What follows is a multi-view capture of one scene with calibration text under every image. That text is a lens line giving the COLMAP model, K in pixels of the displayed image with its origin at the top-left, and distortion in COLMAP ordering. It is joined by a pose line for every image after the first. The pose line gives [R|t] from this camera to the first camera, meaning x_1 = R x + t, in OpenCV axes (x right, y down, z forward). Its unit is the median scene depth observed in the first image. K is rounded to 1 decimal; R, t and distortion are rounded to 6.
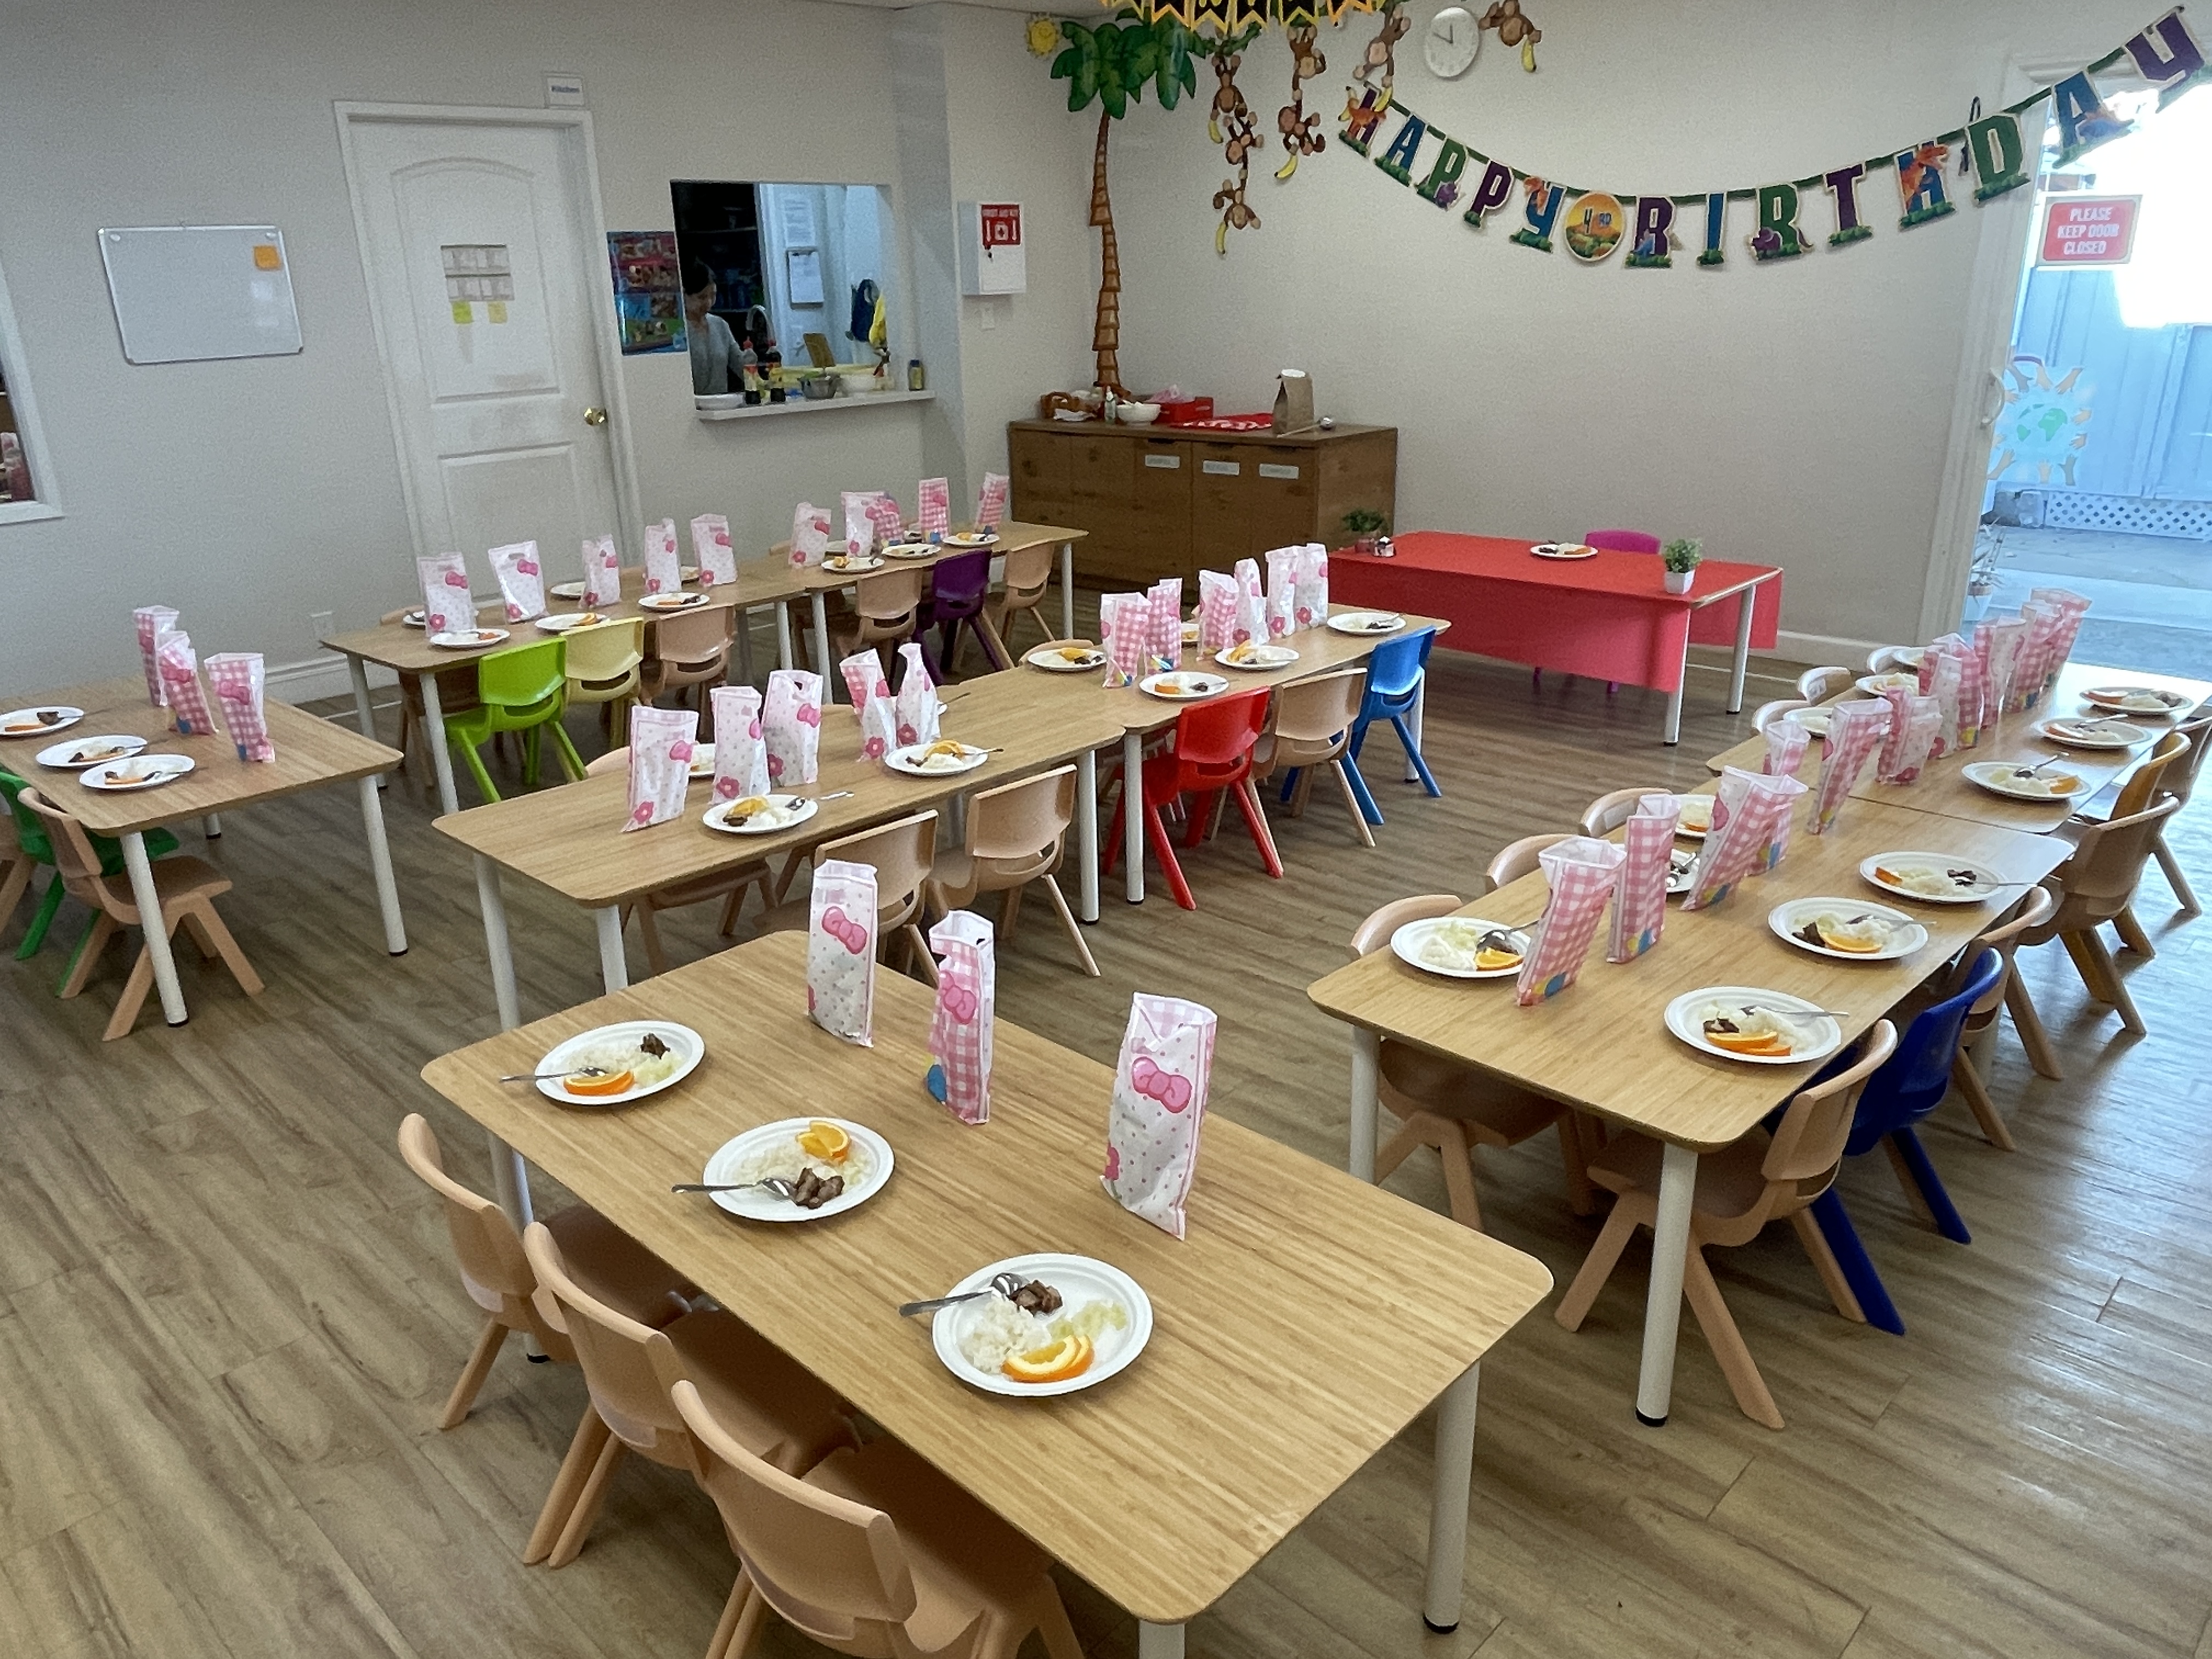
lens RADIAL K [[1523.2, 0, 1106.0], [0, 1523.2, 829.5], [0, 0, 1]] dist [0.021589, -0.041877]
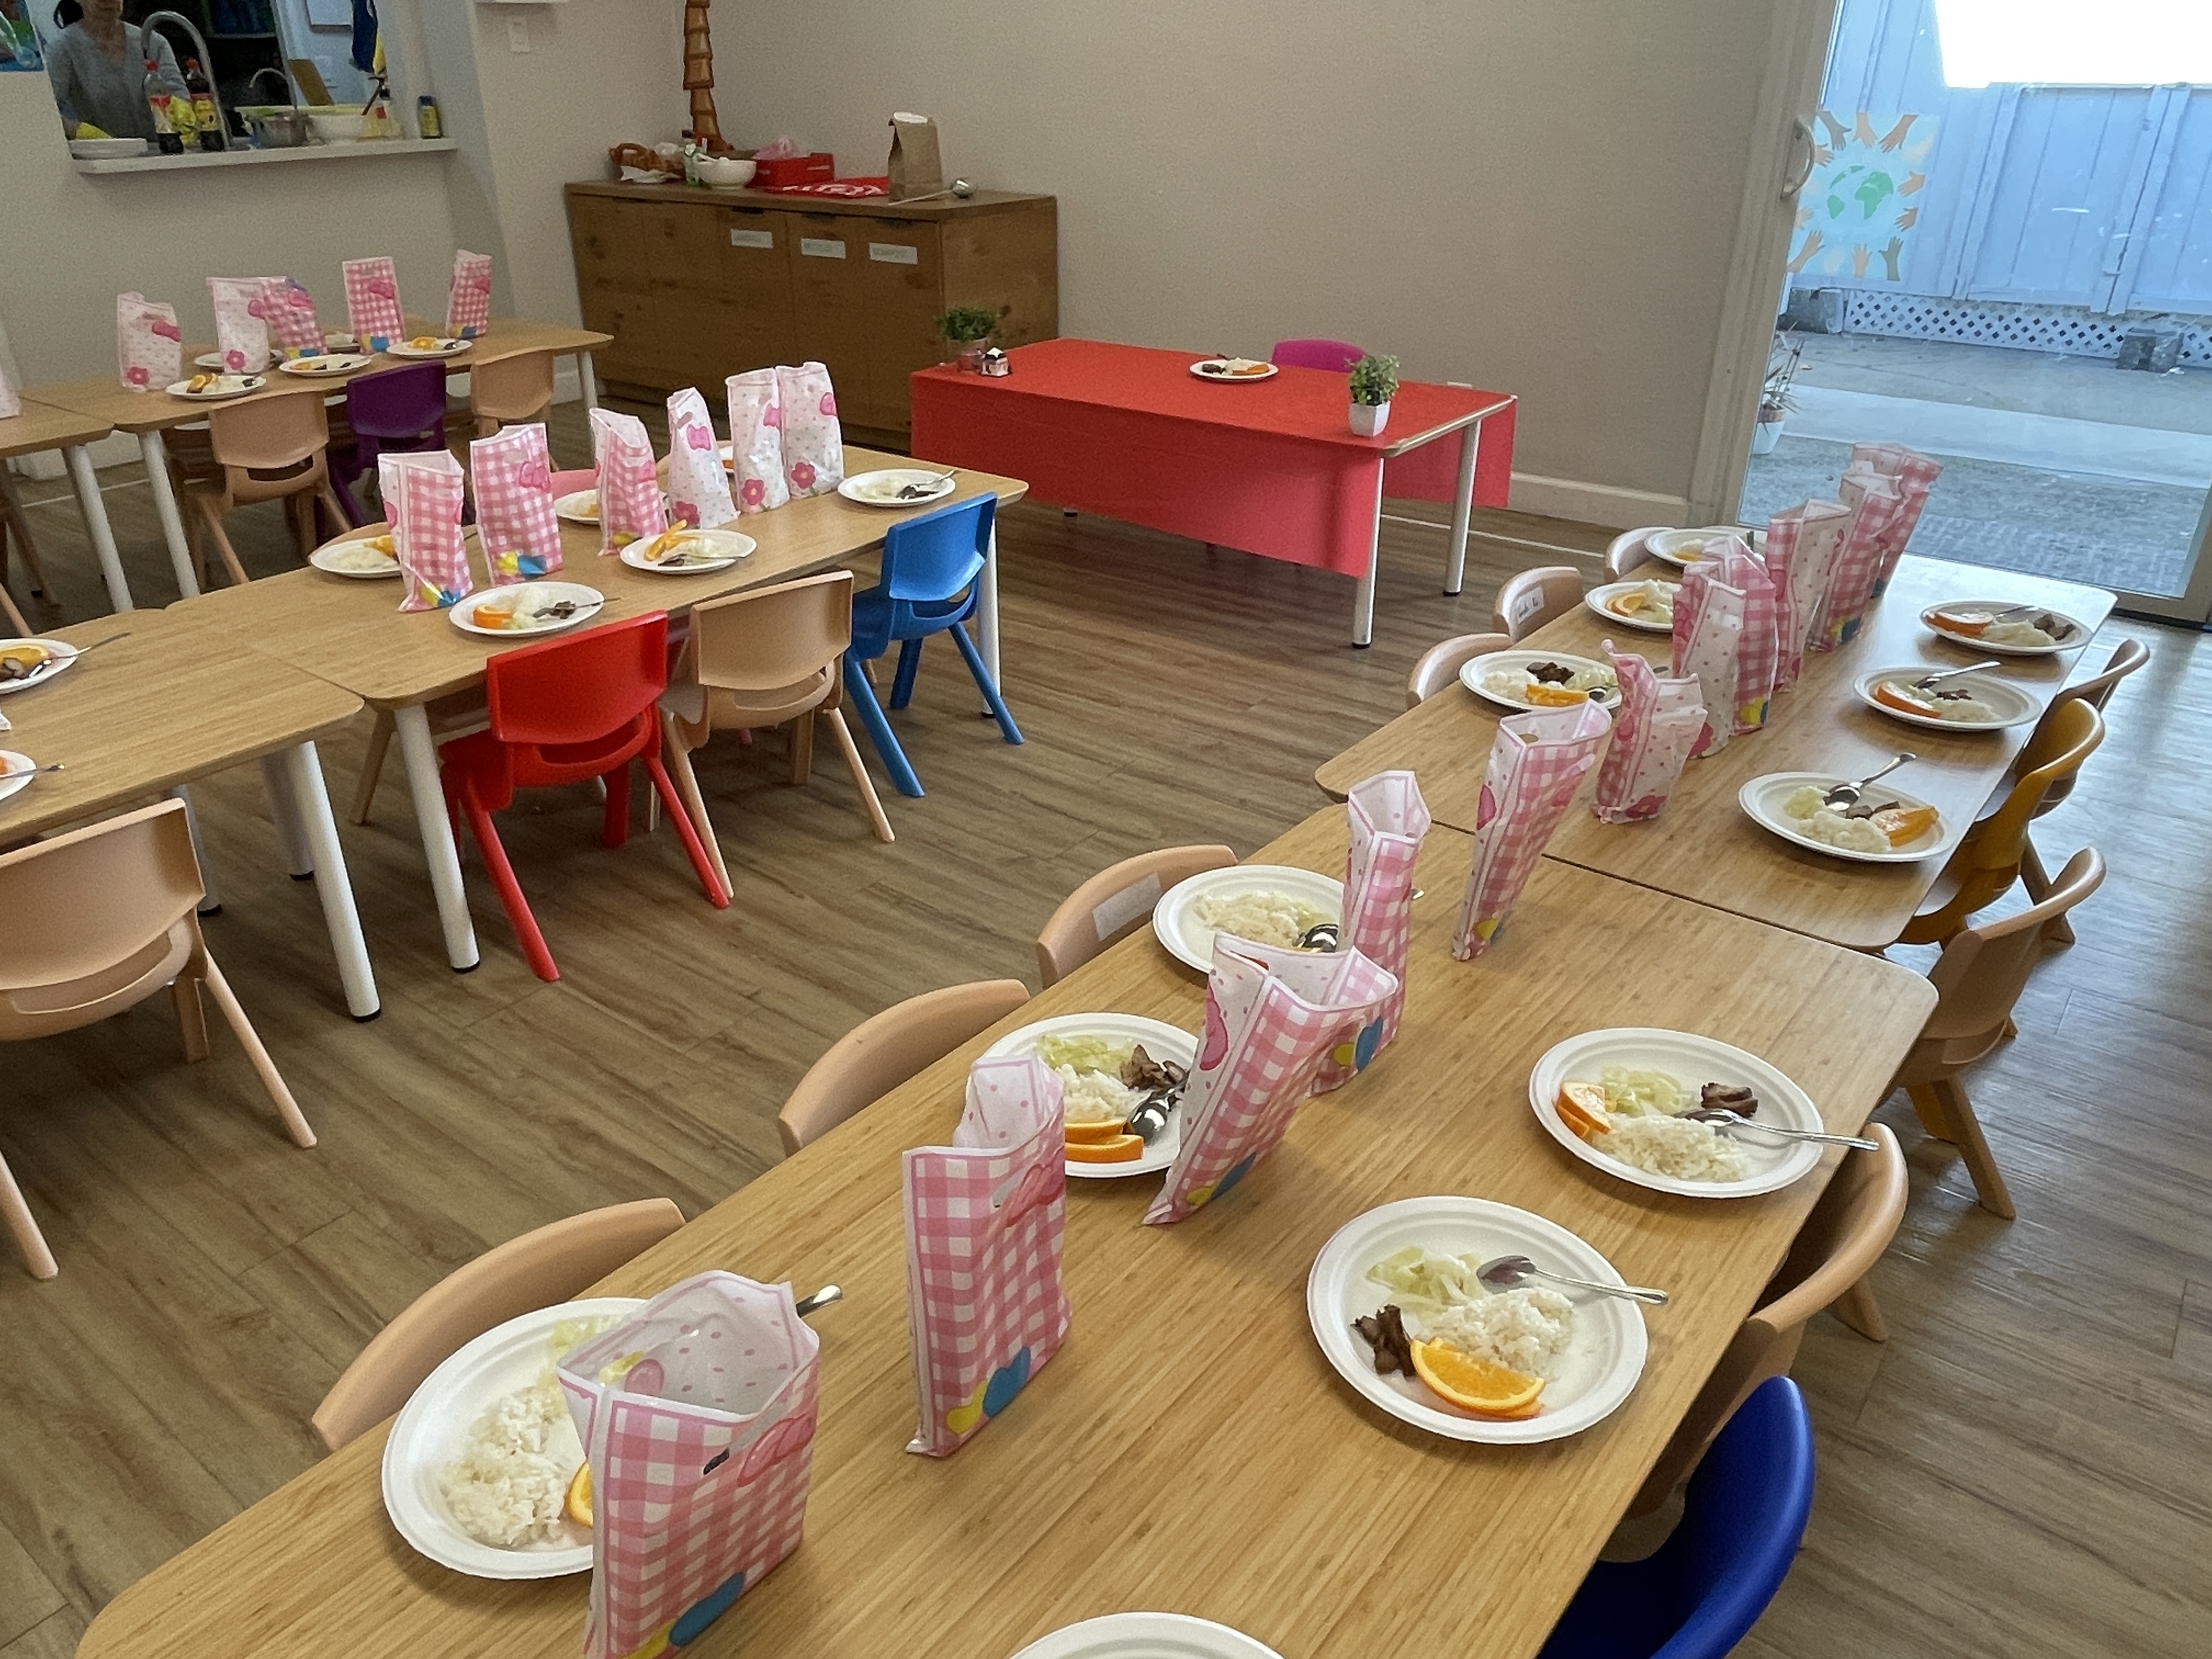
lens RADIAL K [[1523.2, 0, 1106.0], [0, 1523.2, 829.5], [0, 0, 1]] dist [0.021589, -0.041877]
pose [[0.992781, -0.033434, 0.115184, 0.154191], [0.018913, 0.991986, 0.124927, -0.059266], [-0.118438, -0.121847, 0.985457, 0.275583]]
